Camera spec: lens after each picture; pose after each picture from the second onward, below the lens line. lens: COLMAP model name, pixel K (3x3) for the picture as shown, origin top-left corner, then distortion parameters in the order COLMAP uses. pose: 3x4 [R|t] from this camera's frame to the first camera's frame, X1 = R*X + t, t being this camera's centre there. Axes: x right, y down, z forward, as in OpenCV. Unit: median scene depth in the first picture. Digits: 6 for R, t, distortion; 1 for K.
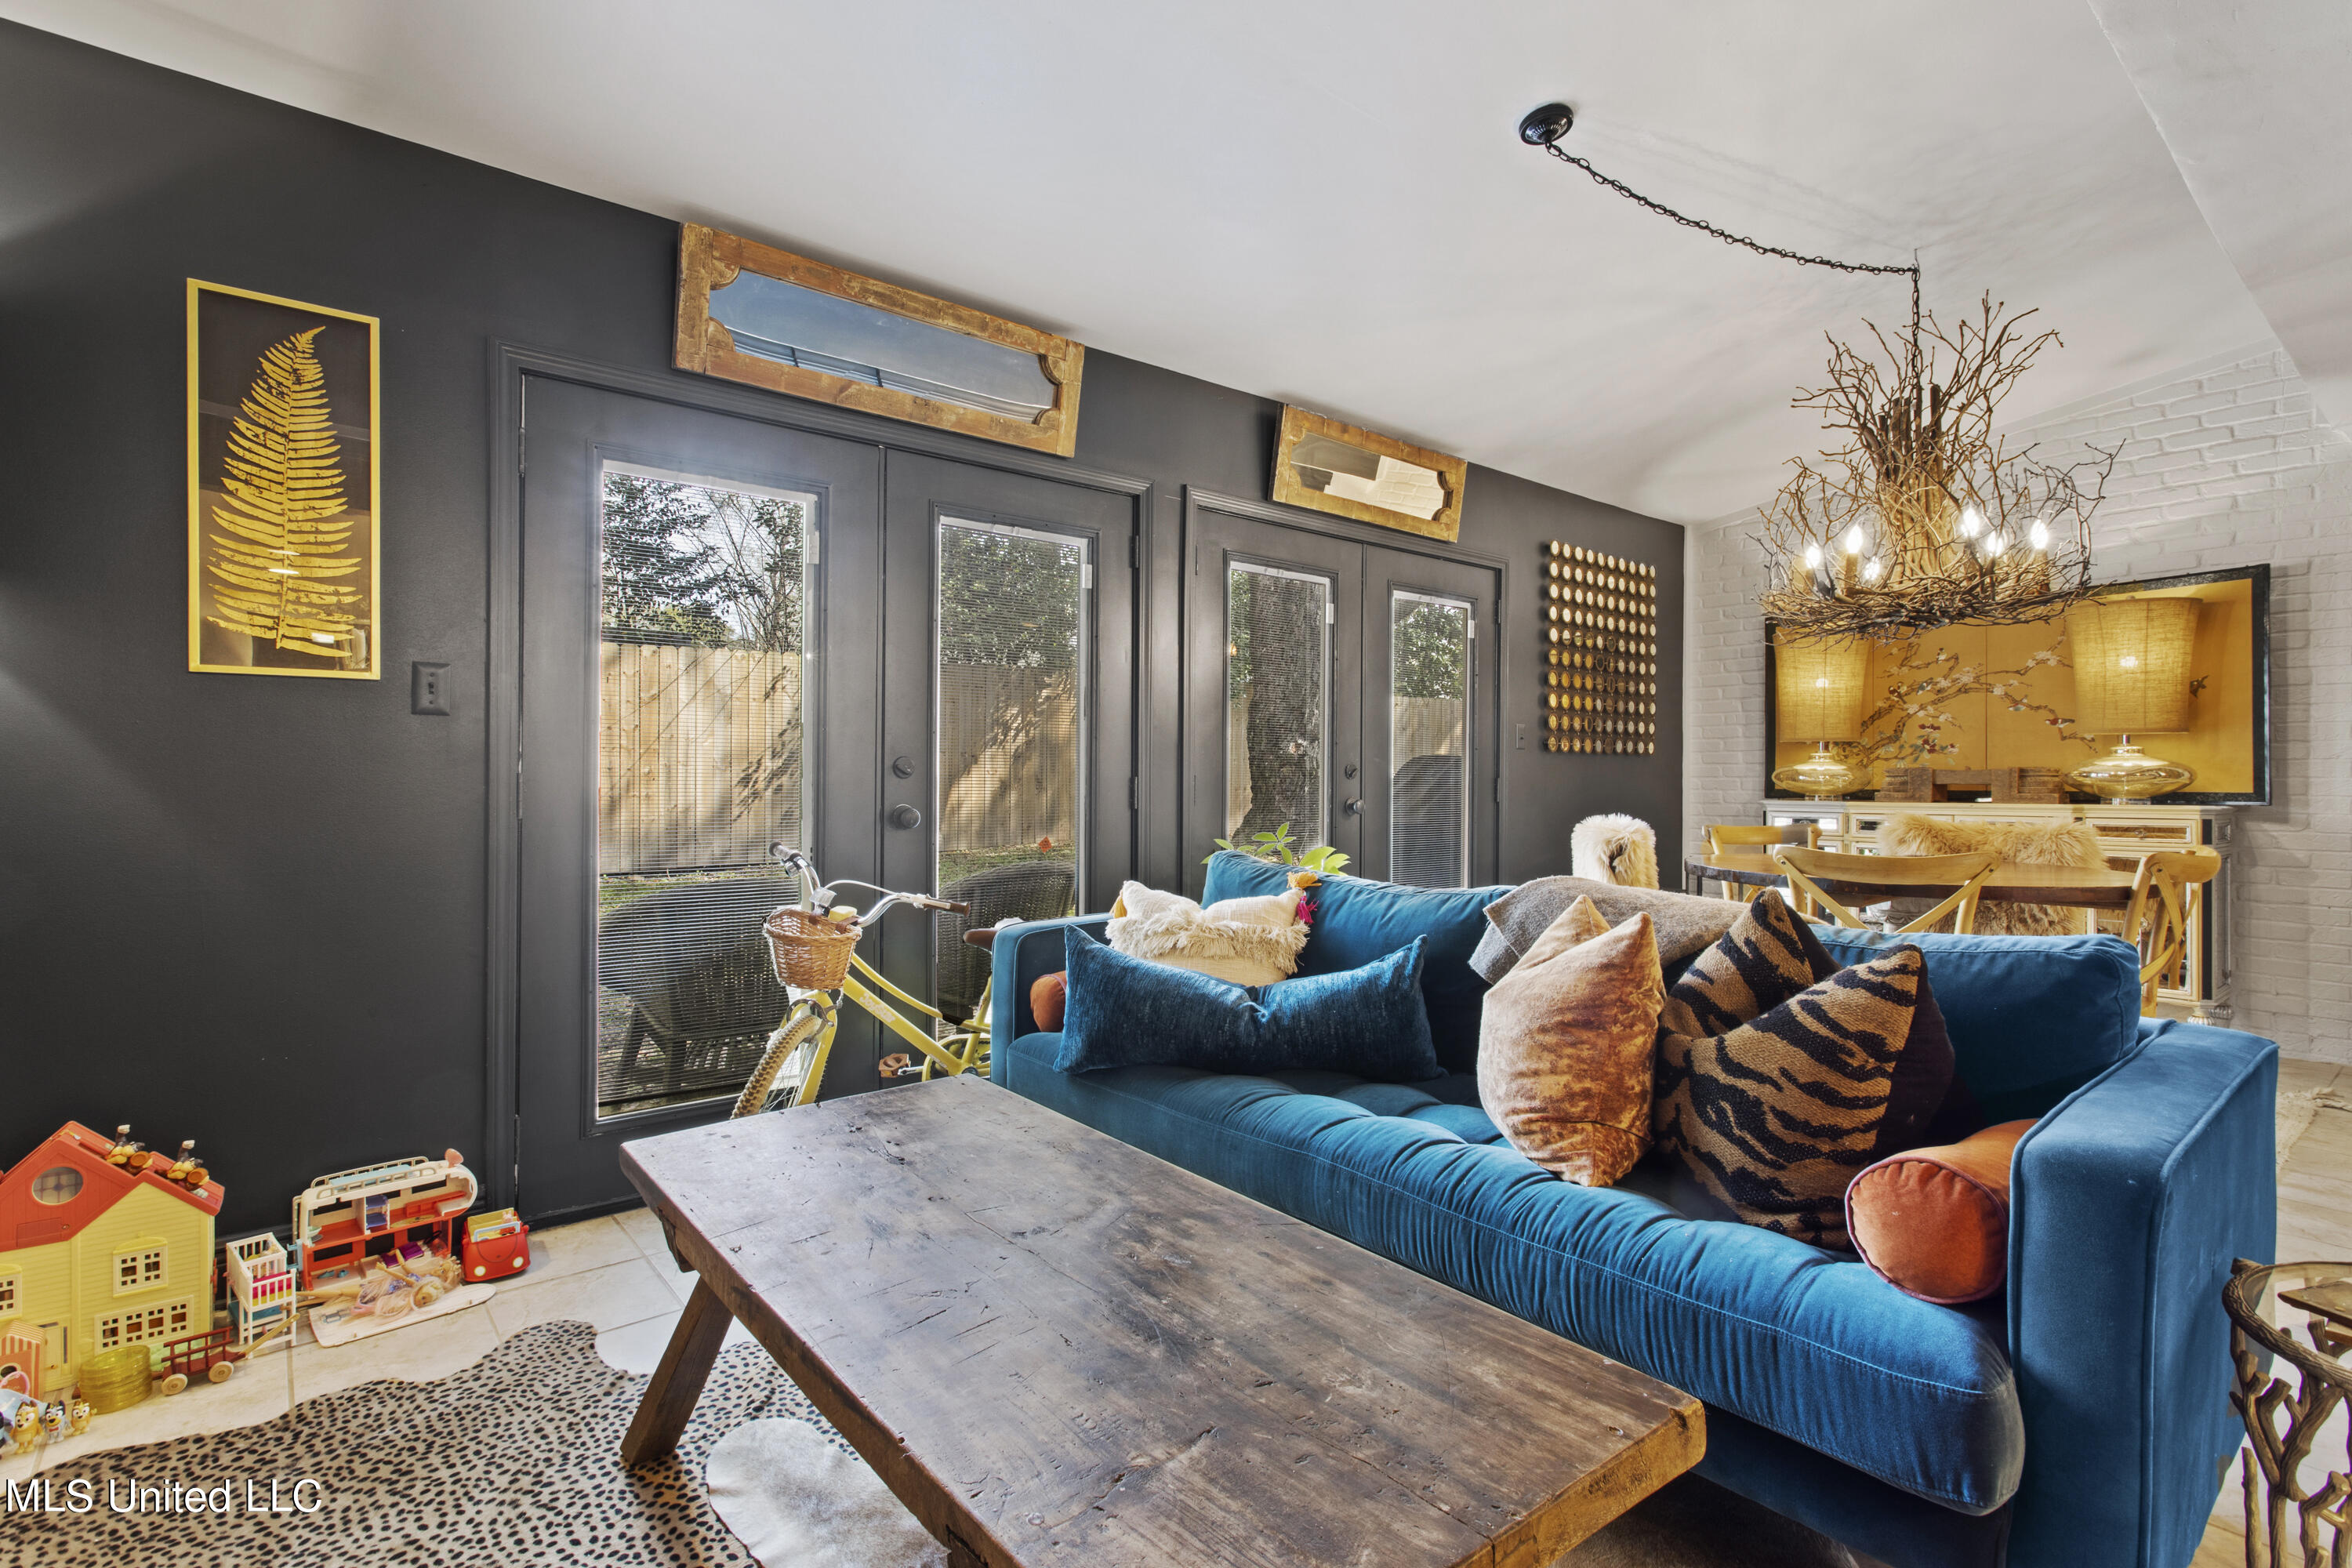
lens RADIAL K [[1114.1, 0, 1167.3], [0, 1114.1, 765.1], [0, 0, 1]] dist [0.001048, 0.001904]
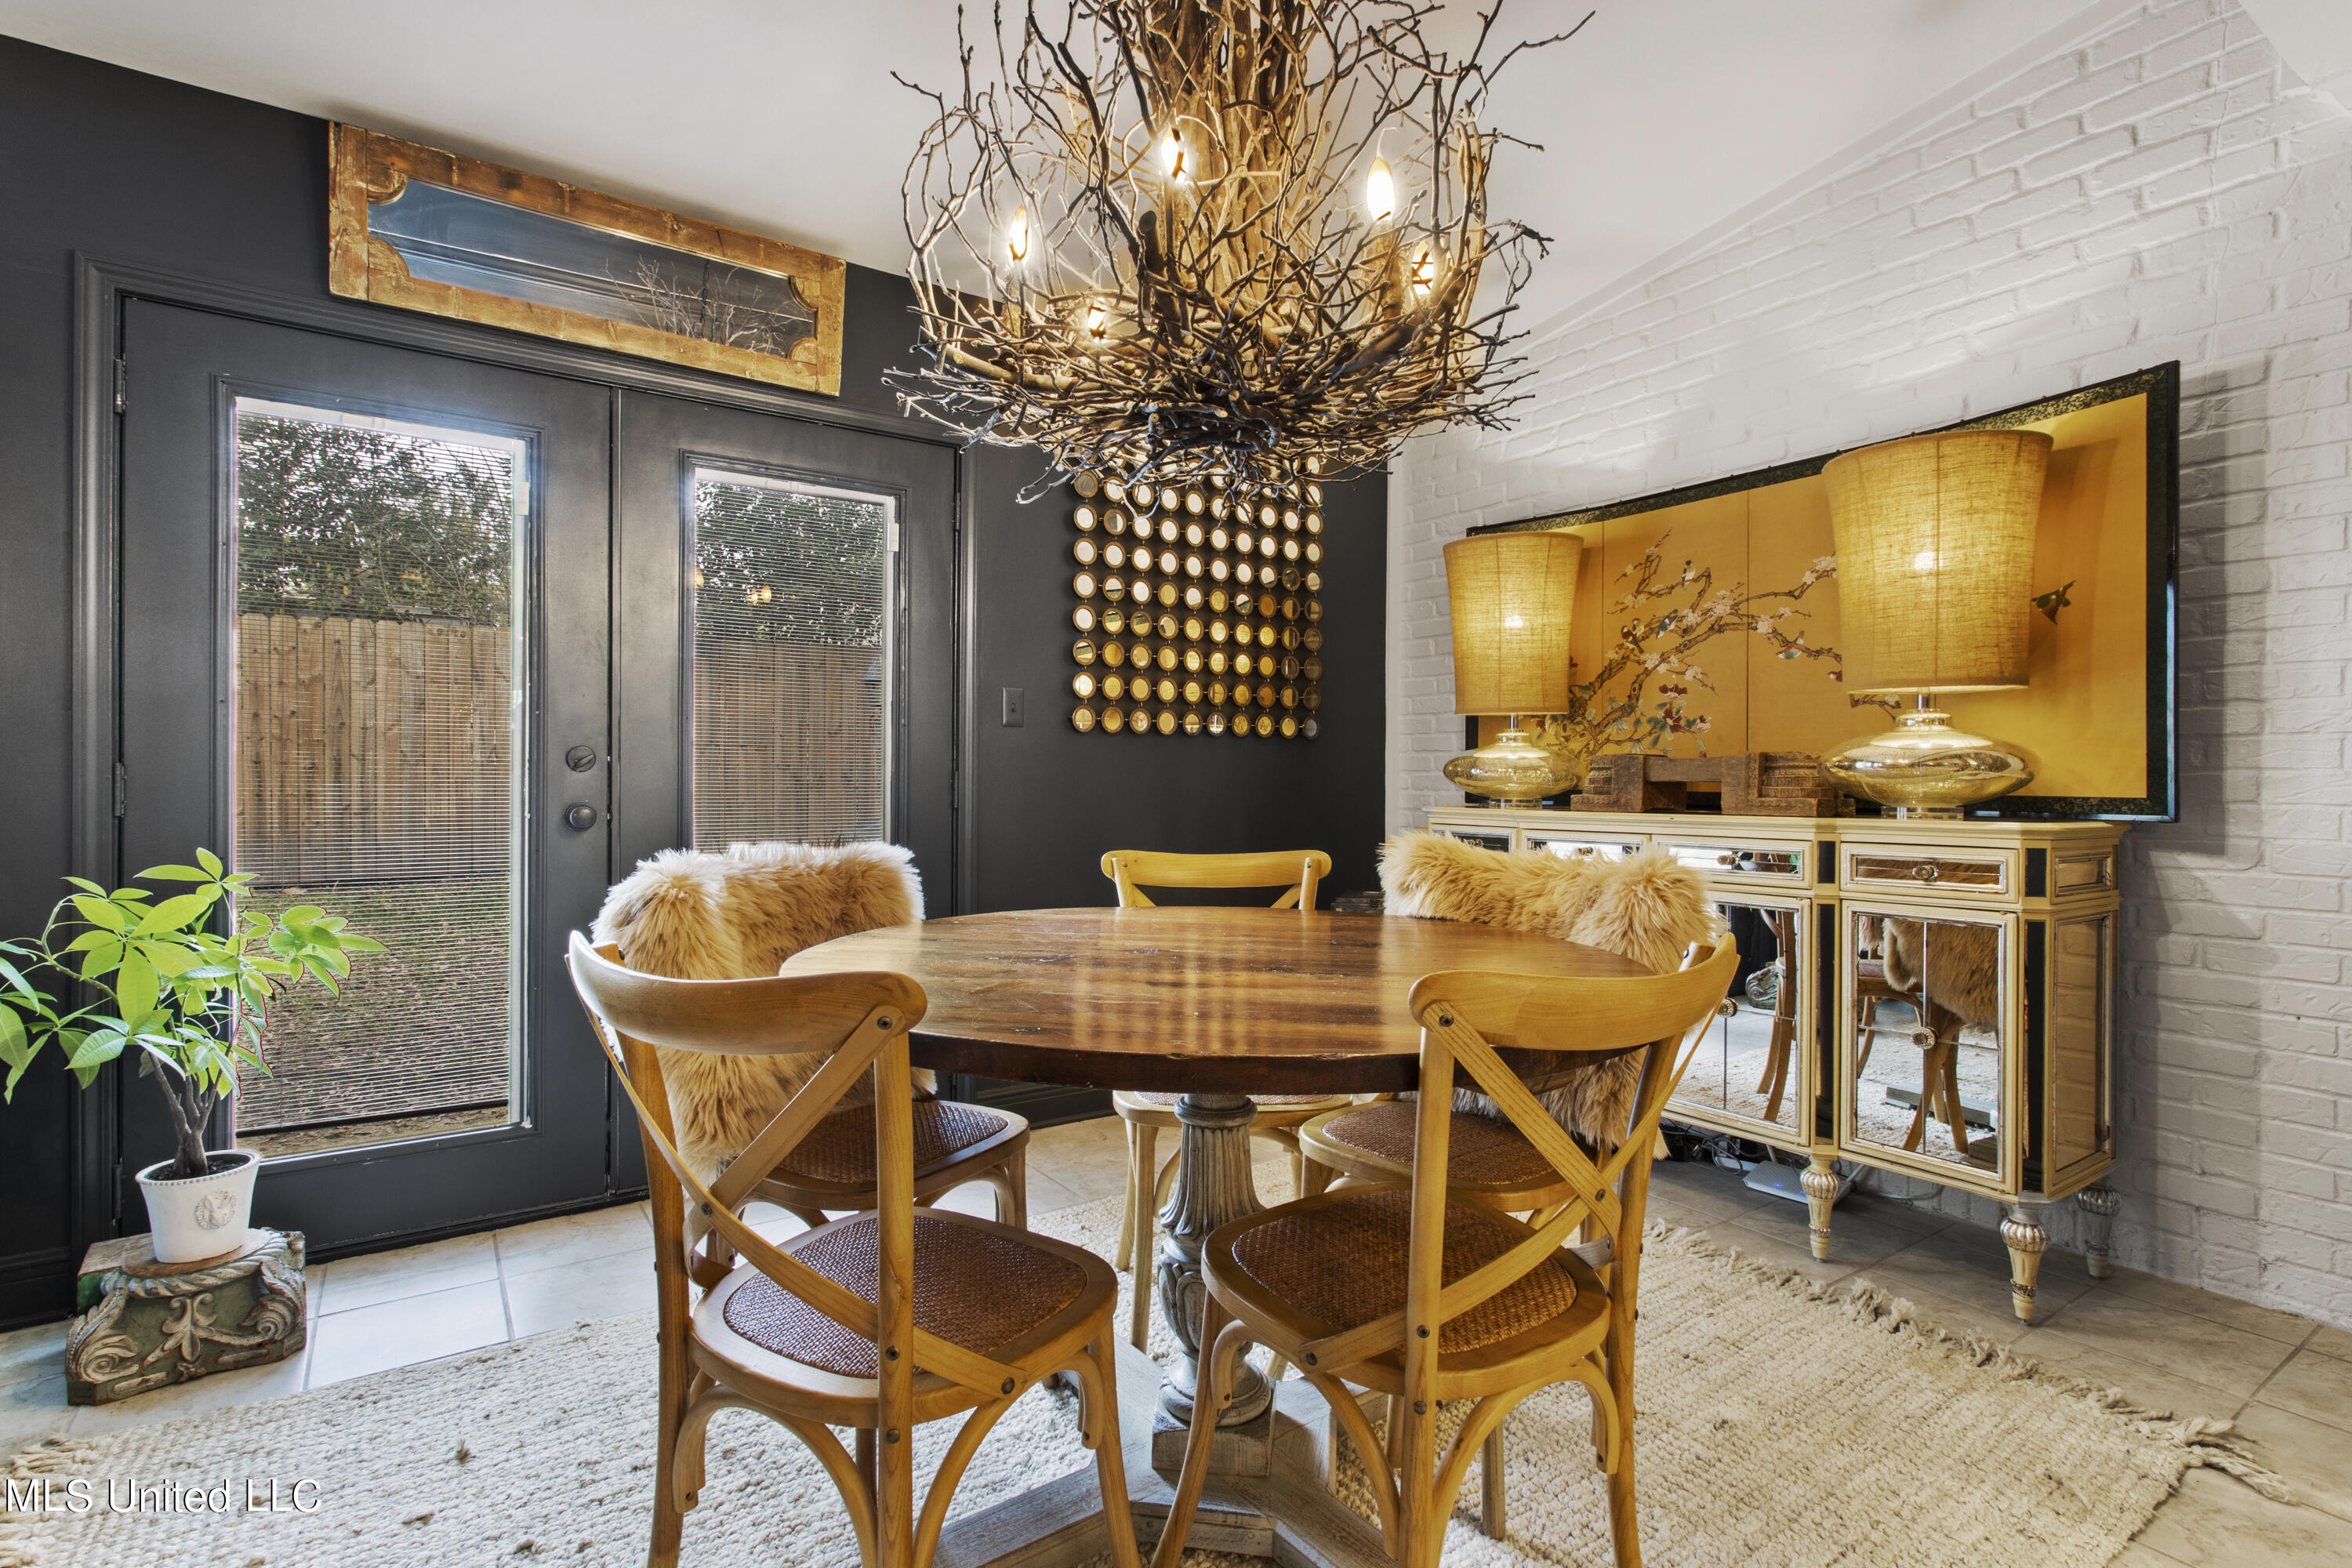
lens RADIAL K [[1119.9, 0, 1177.5], [0, 1119.9, 773.3], [0, 0, 1]] dist [0.002617, 0.001072]
pose [[0.995986, 0.000435, -0.089504, 0.544921], [0.000384, 0.999958, 0.009134, 0.007707], [0.089504, -0.009131, 0.995945, 0.415528]]
